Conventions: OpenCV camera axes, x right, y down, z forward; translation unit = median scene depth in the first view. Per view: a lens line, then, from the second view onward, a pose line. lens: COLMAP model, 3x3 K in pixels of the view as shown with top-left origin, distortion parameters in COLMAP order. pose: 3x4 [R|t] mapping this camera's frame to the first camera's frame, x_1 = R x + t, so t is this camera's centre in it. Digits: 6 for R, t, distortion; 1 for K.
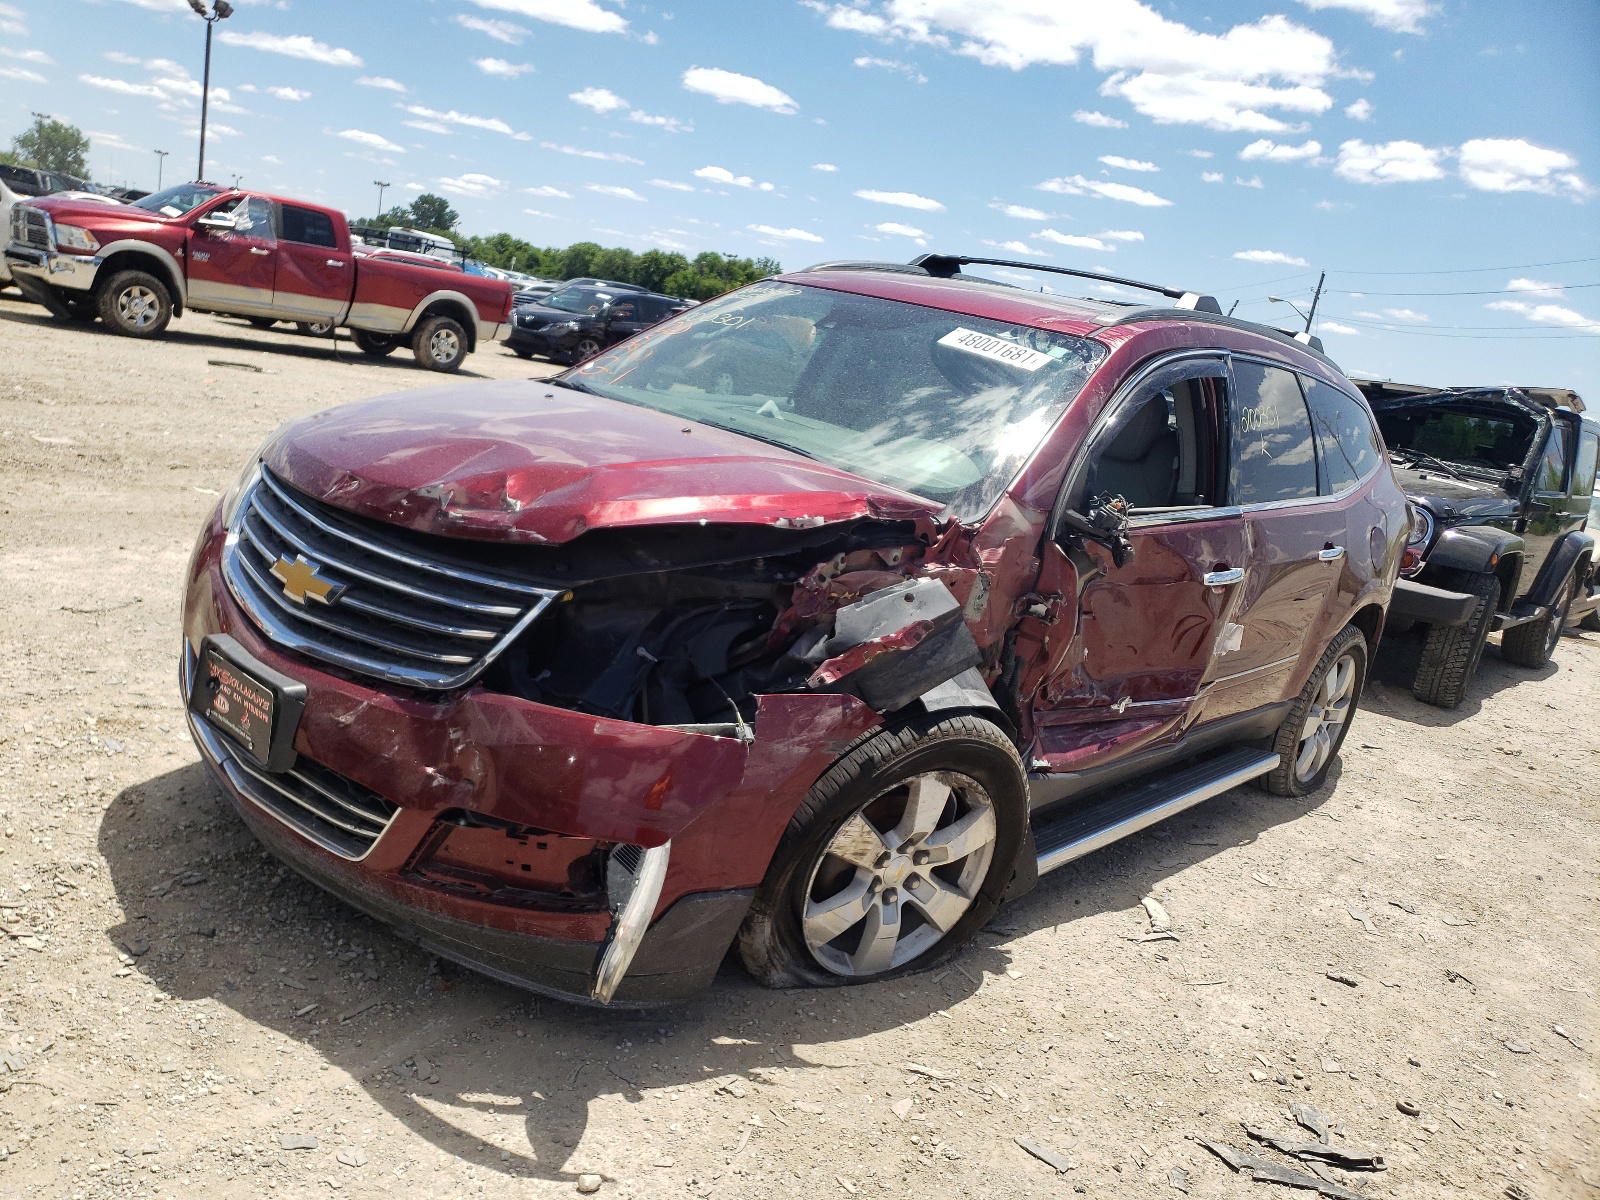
lens RADIAL K [[1240.7, 0, 772.1], [0, 1240.7, 602.6], [0, 0, 1]] dist [0.013034, 0.001471]
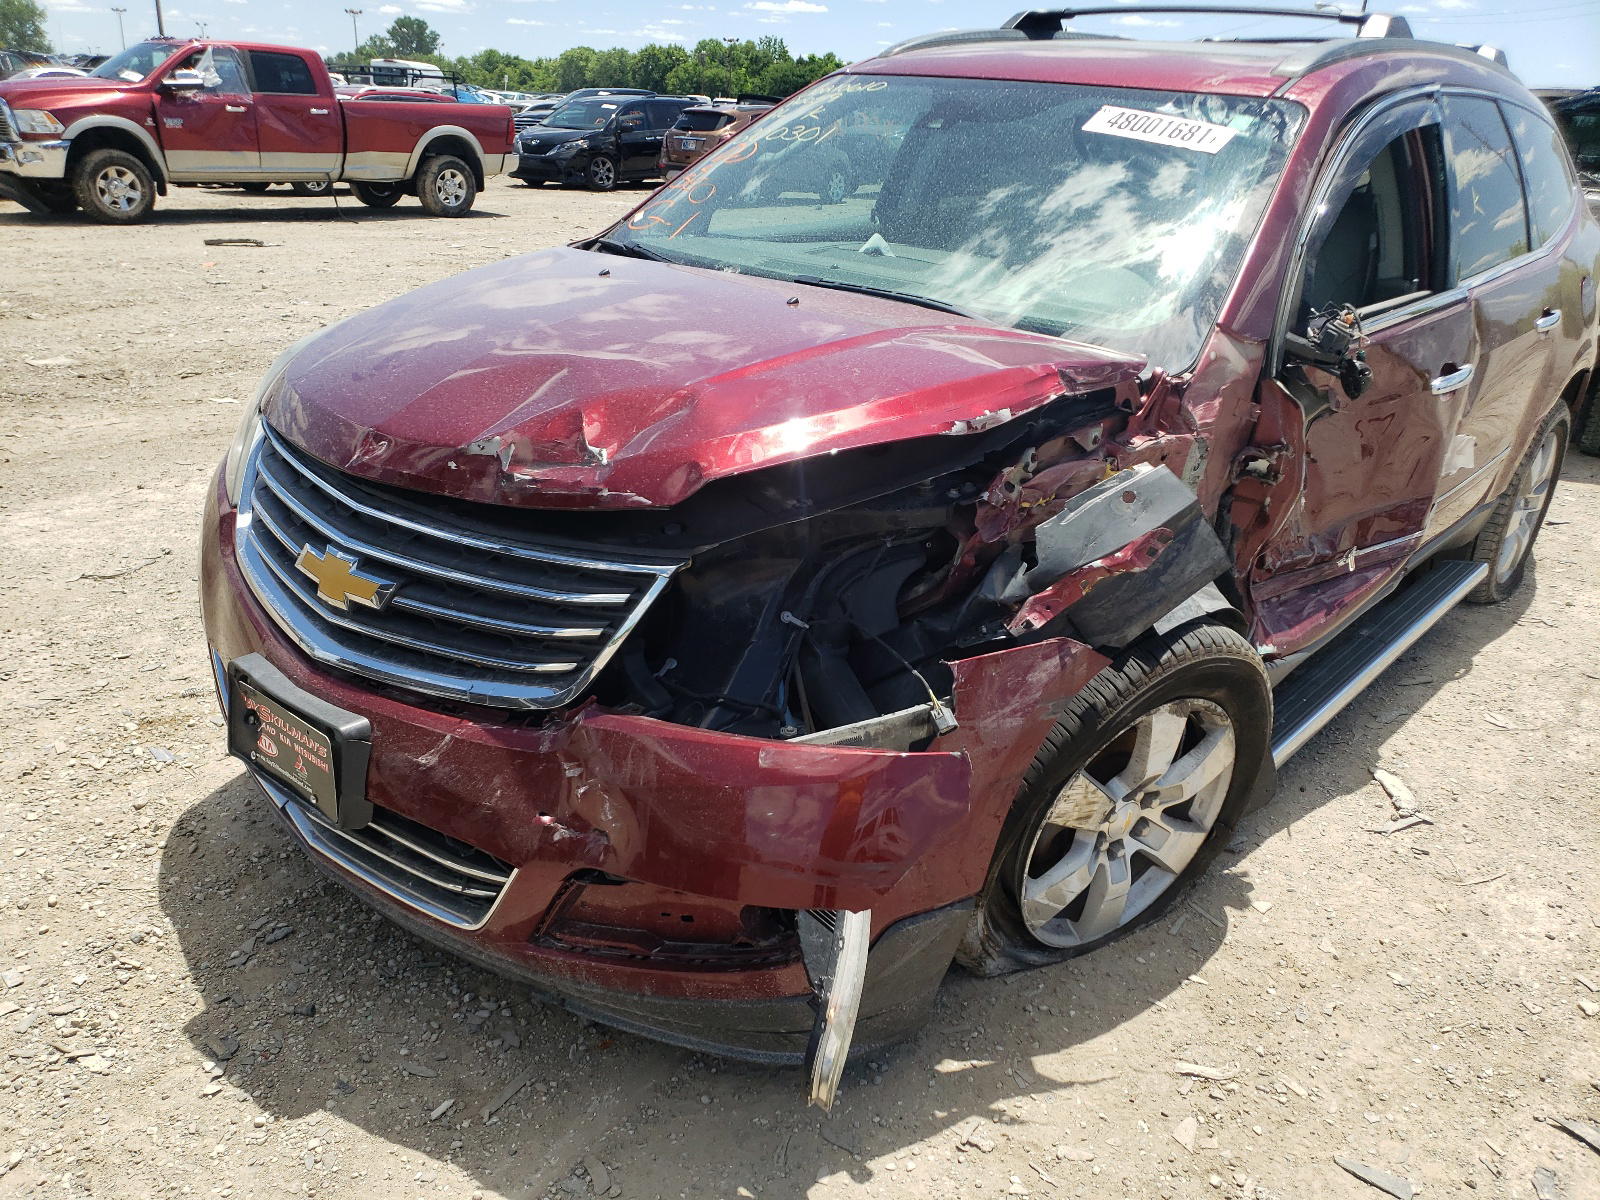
lens RADIAL K [[1235.0, 0, 800.0], [0, 1235.0, 600.0], [0, 0, 1]] dist [0.017326, 0.006665]
pose [[0.991527, -0.125126, -0.034903, -0.063232], [0.129052, 0.979518, 0.154562, -0.078039], [0.014848, -0.157757, 0.987366, 0.222303]]
